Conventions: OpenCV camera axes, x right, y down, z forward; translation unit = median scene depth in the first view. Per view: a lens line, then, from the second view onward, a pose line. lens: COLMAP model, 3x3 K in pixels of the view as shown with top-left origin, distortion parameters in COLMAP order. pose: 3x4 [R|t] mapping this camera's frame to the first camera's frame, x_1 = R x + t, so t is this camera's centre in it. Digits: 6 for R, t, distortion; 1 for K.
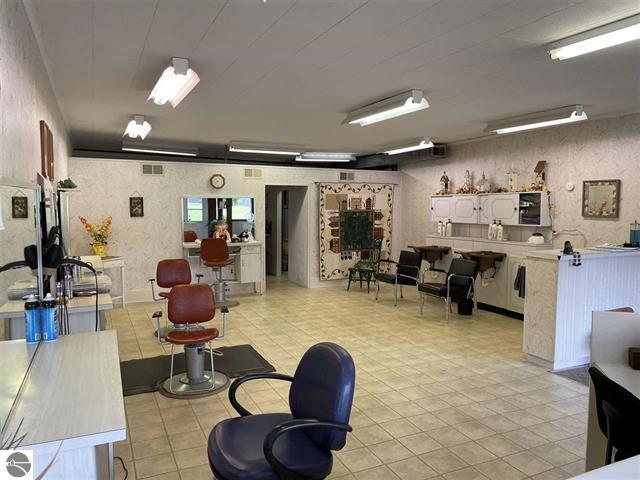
lens RADIAL K [[478.2, 0, 313.9], [0, 478.2, 240.8], [0, 0, 1]] dist [0.096594, -0.129261]
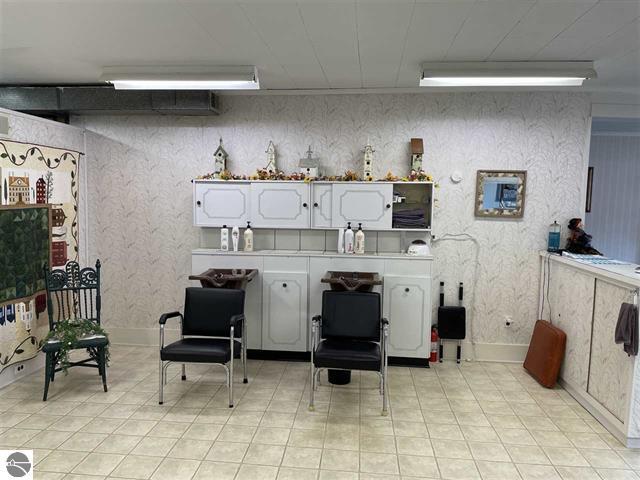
lens RADIAL K [[478.2, 0, 313.9], [0, 478.2, 240.8], [0, 0, 1]] dist [0.096594, -0.129261]
pose [[0.497795, -0.072282, 0.864278, -0.183812], [0.049432, 0.997266, 0.054933, -0.050144], [-0.865885, 0.015377, 0.500007, 0.638273]]
